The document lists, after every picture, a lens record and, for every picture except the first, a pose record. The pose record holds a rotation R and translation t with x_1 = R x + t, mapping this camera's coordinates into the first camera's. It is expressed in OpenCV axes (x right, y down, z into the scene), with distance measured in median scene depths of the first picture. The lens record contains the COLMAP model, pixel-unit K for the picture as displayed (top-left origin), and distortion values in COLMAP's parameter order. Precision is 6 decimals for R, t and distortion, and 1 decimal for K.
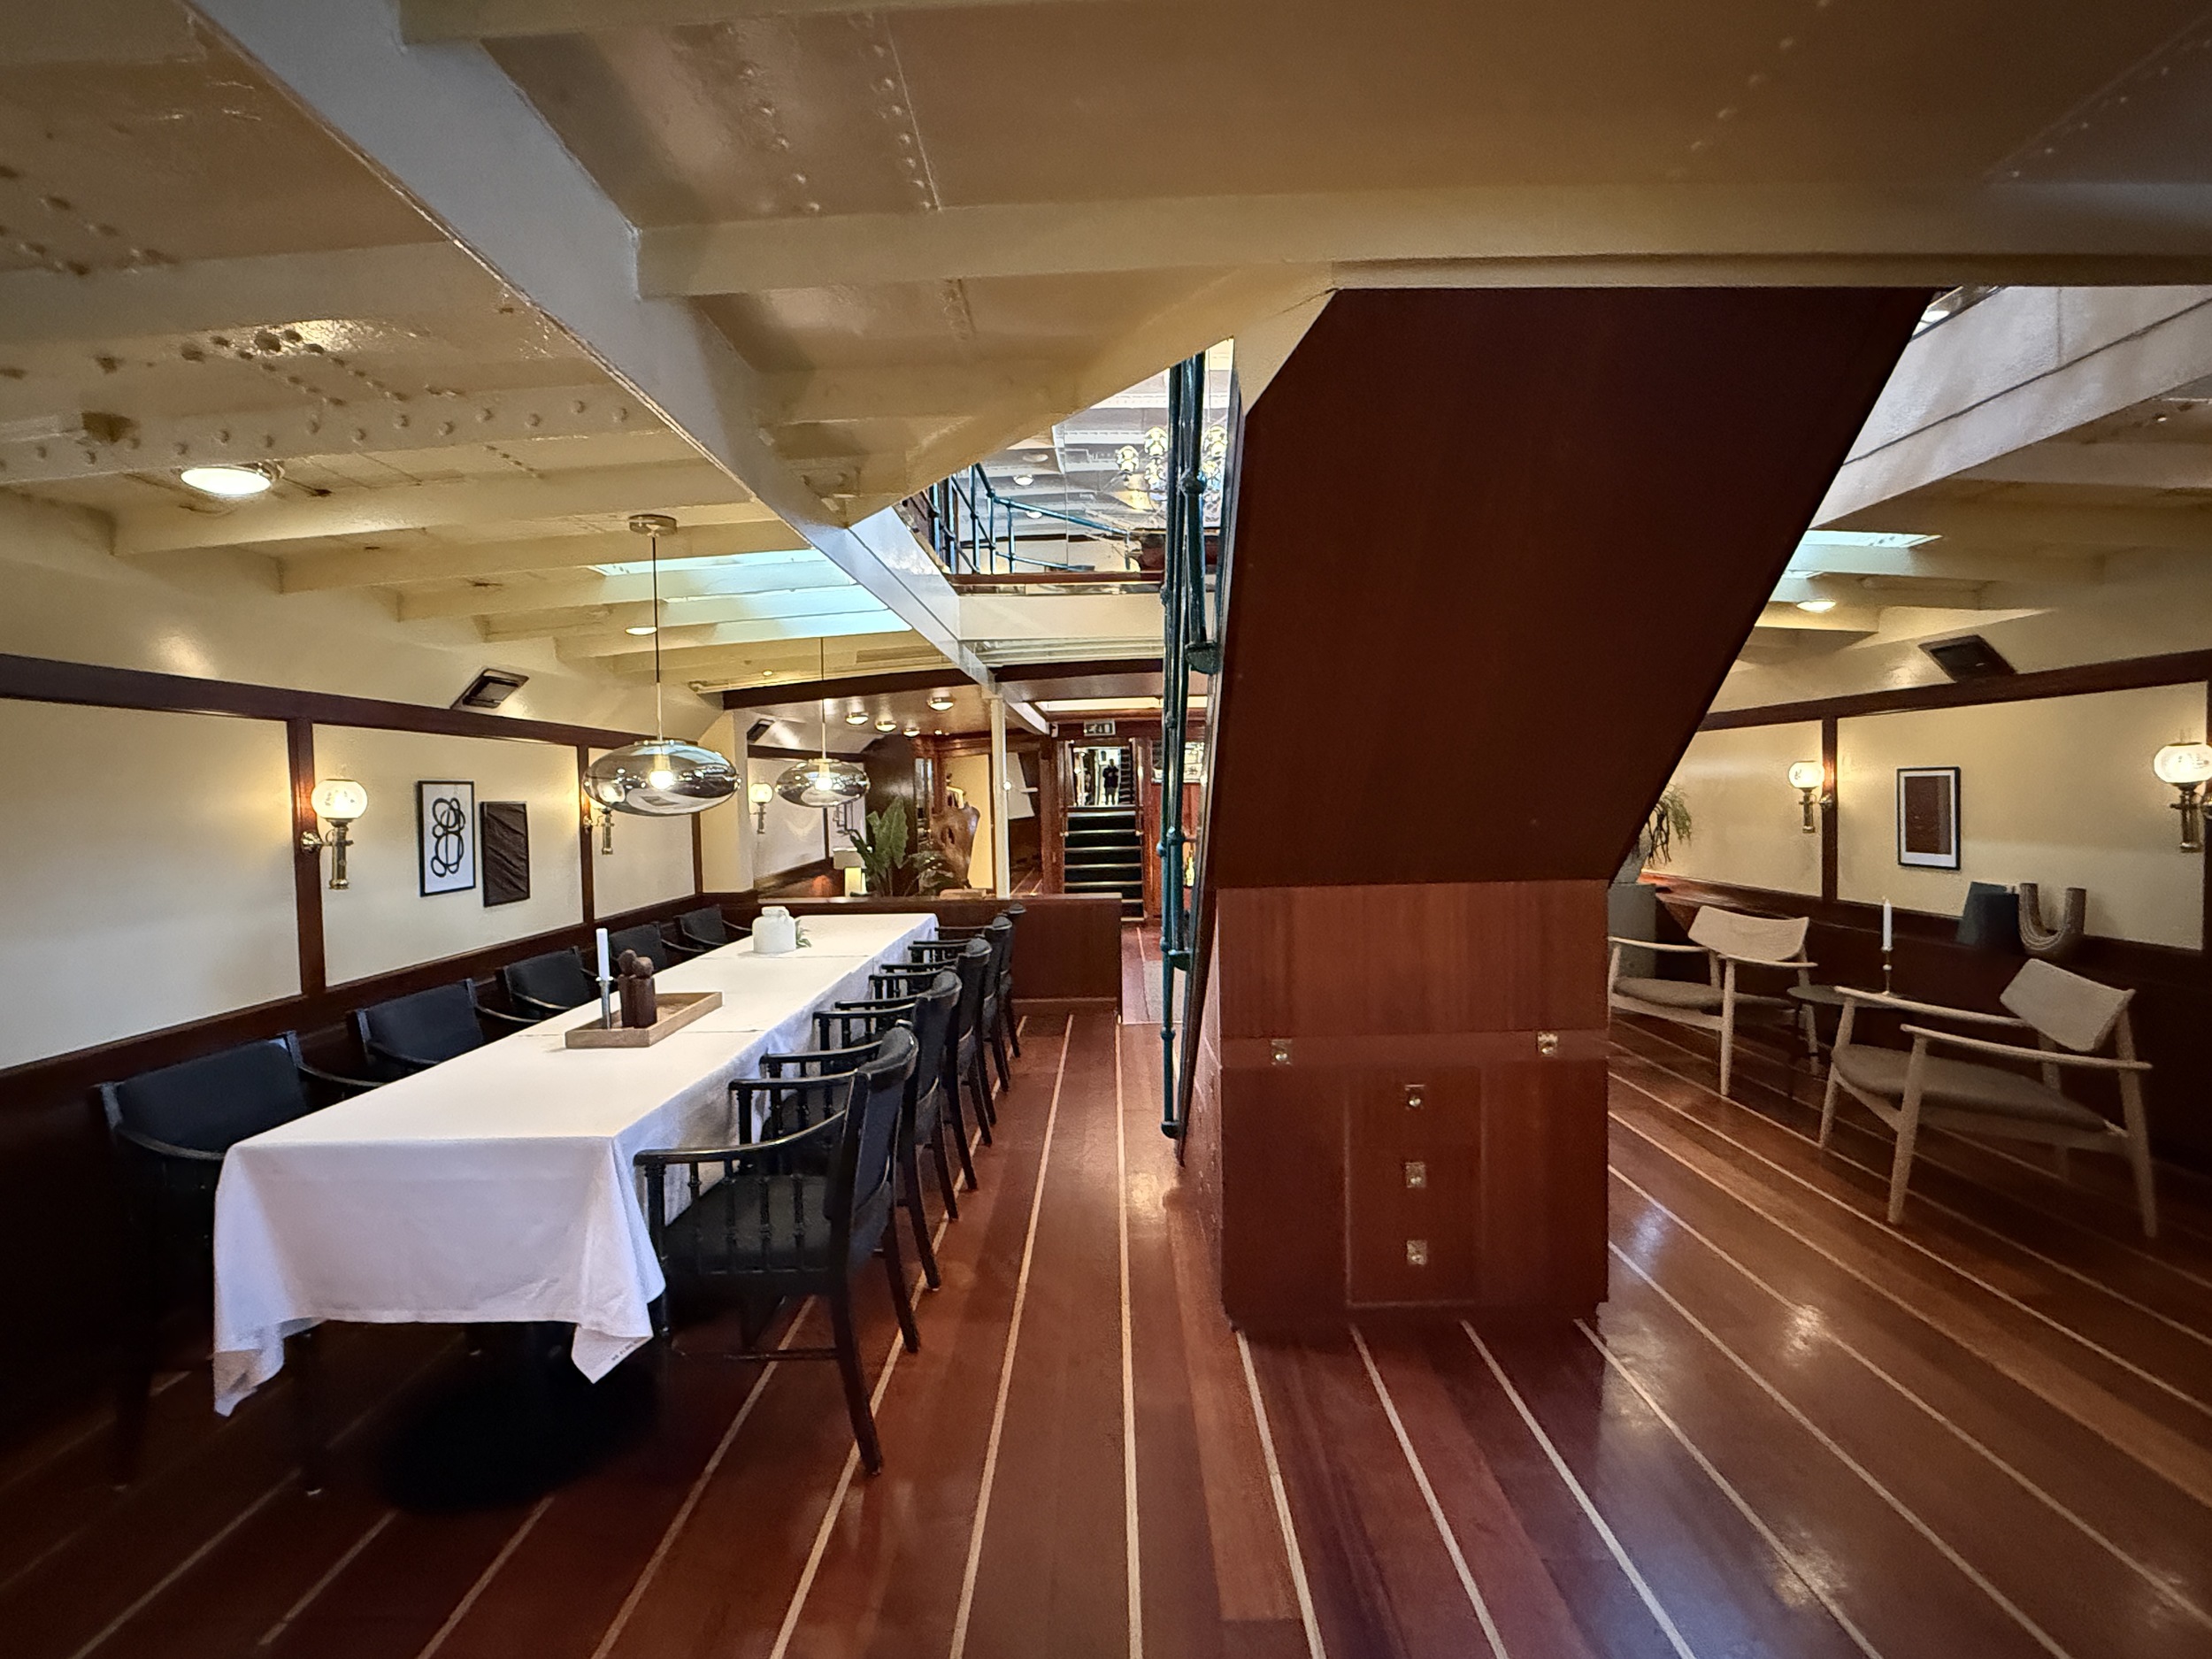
lens RADIAL K [[1082.7, 0, 1106.0], [0, 1082.7, 829.5], [0, 0, 1]] dist [0.041355, 0.000149]
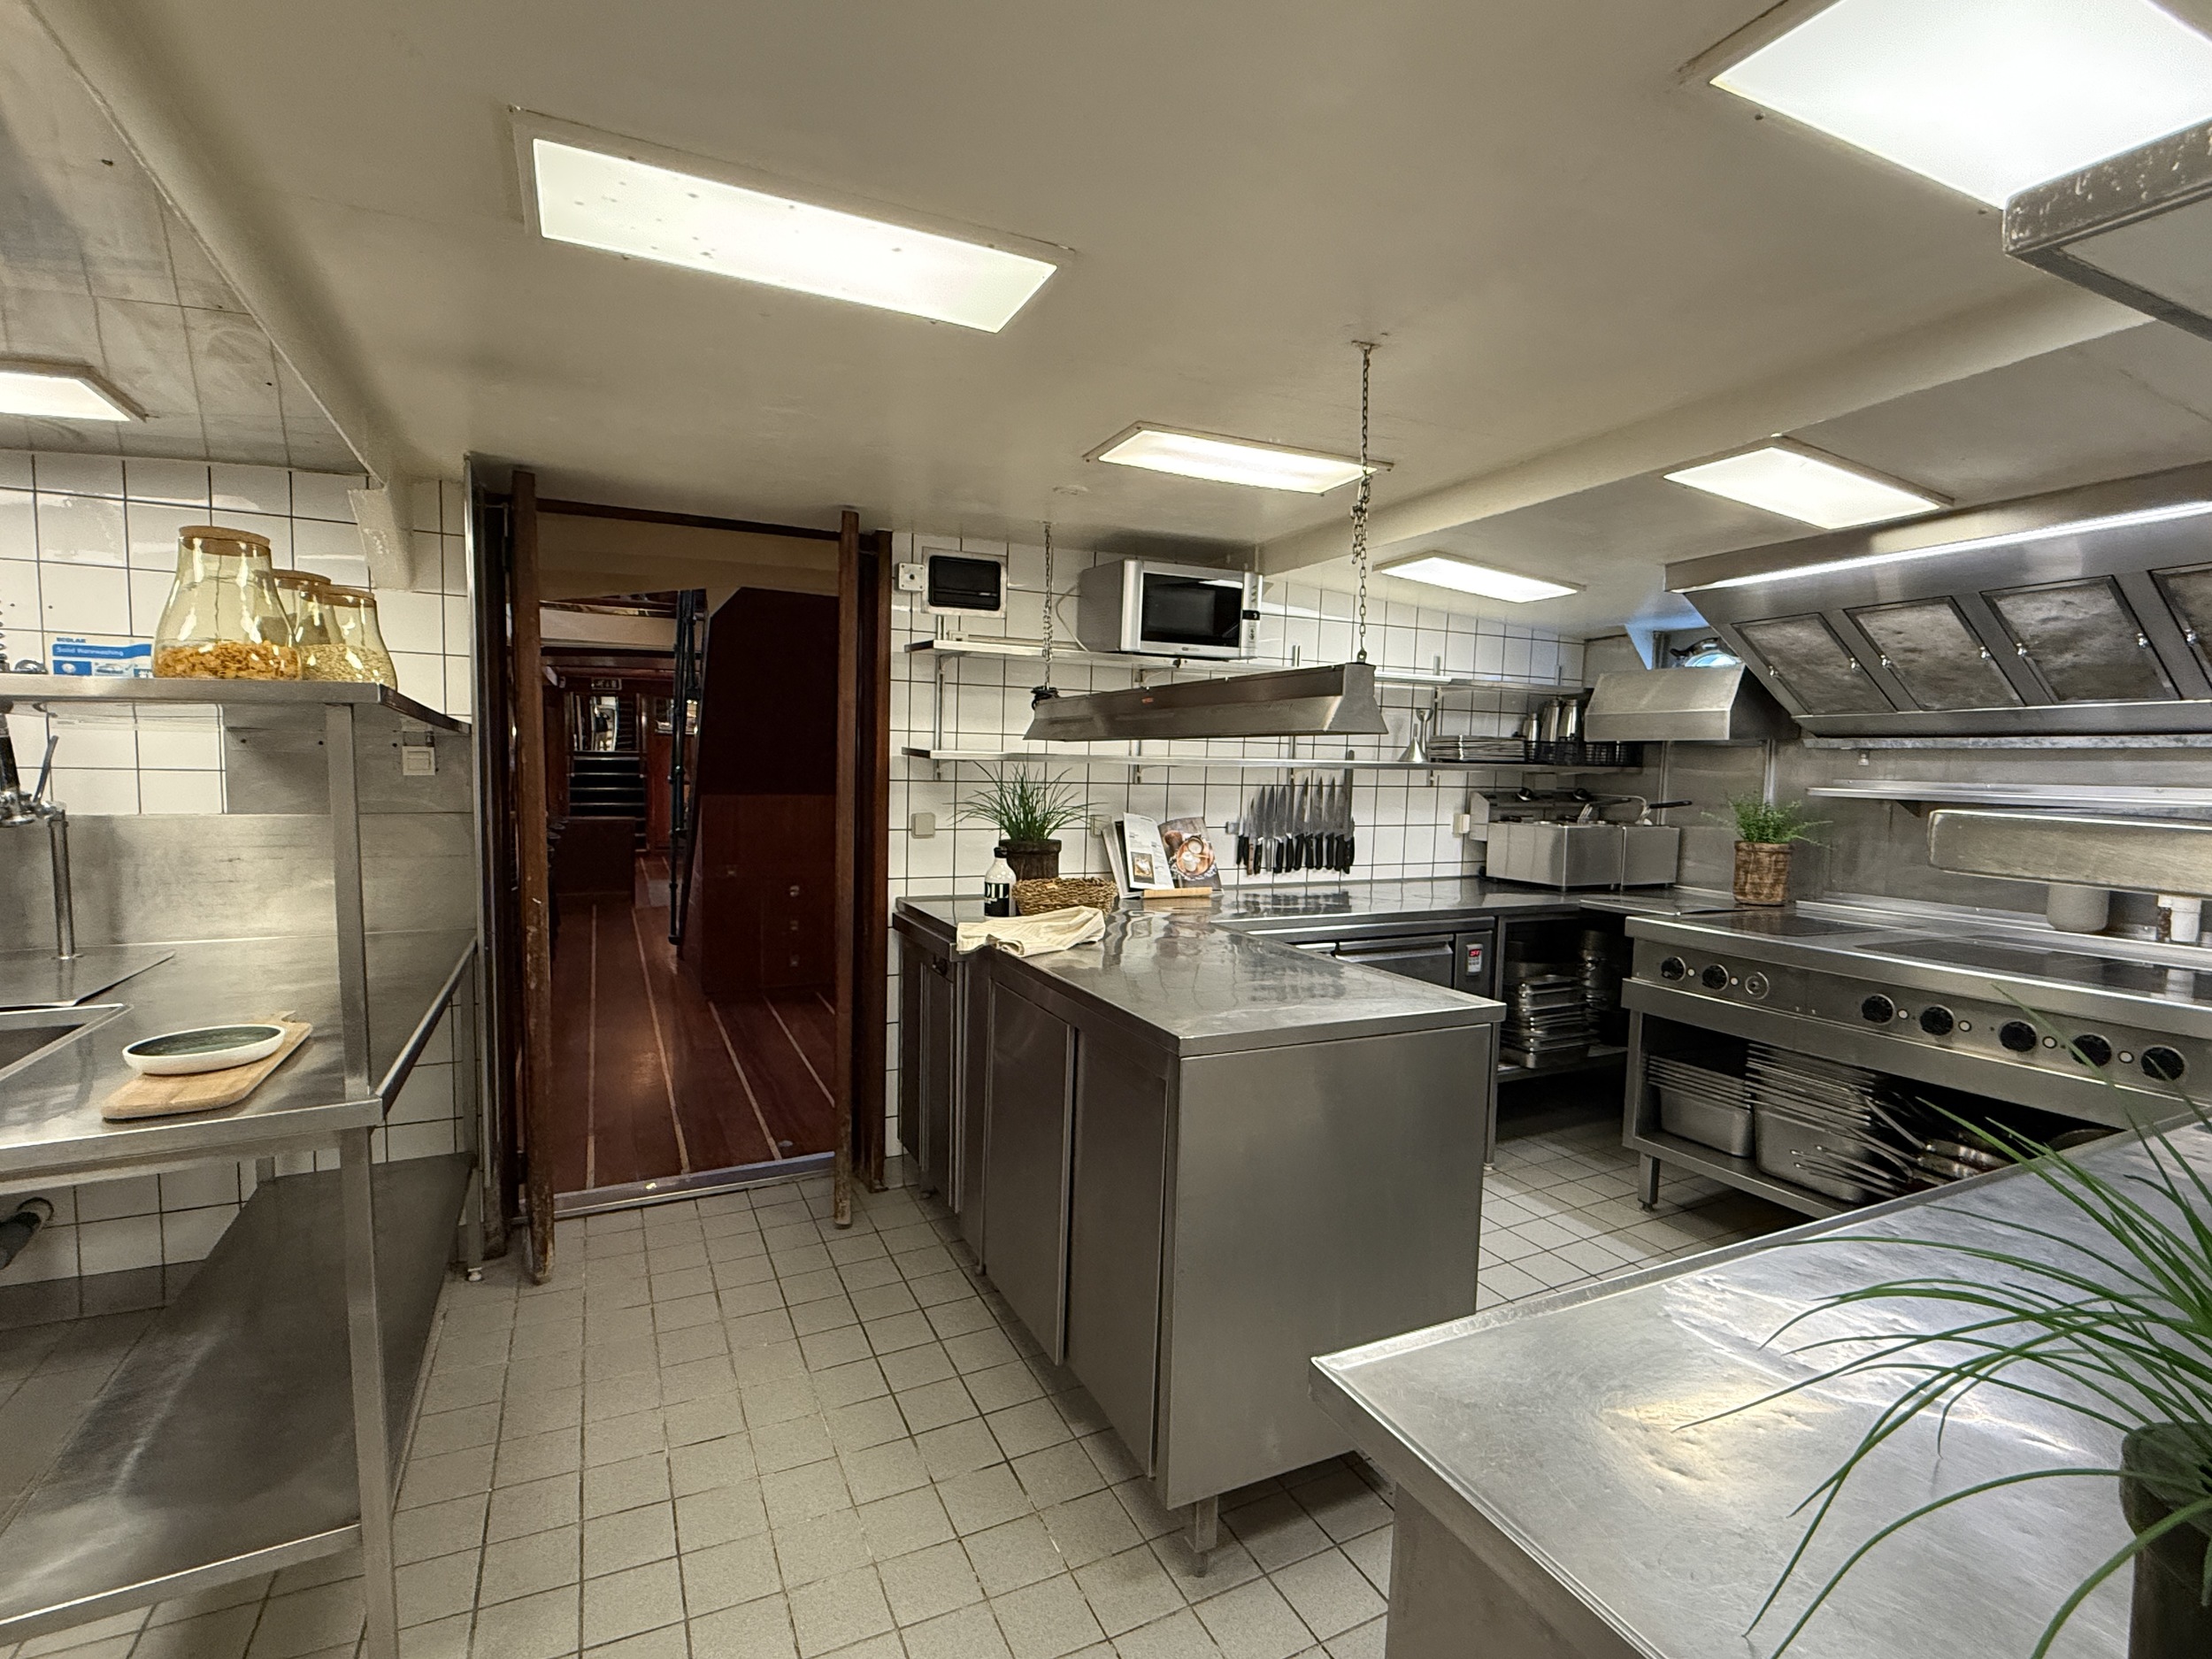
lens RADIAL K [[1082.7, 0, 1106.0], [0, 1082.7, 829.5], [0, 0, 1]] dist [0.041355, 0.000149]
pose [[0.904519, 0.008165, 0.426354, -0.035086], [-0.026533, 0.998957, 0.037158, 0.007813], [-0.425606, -0.044922, 0.903793, -0.500479]]
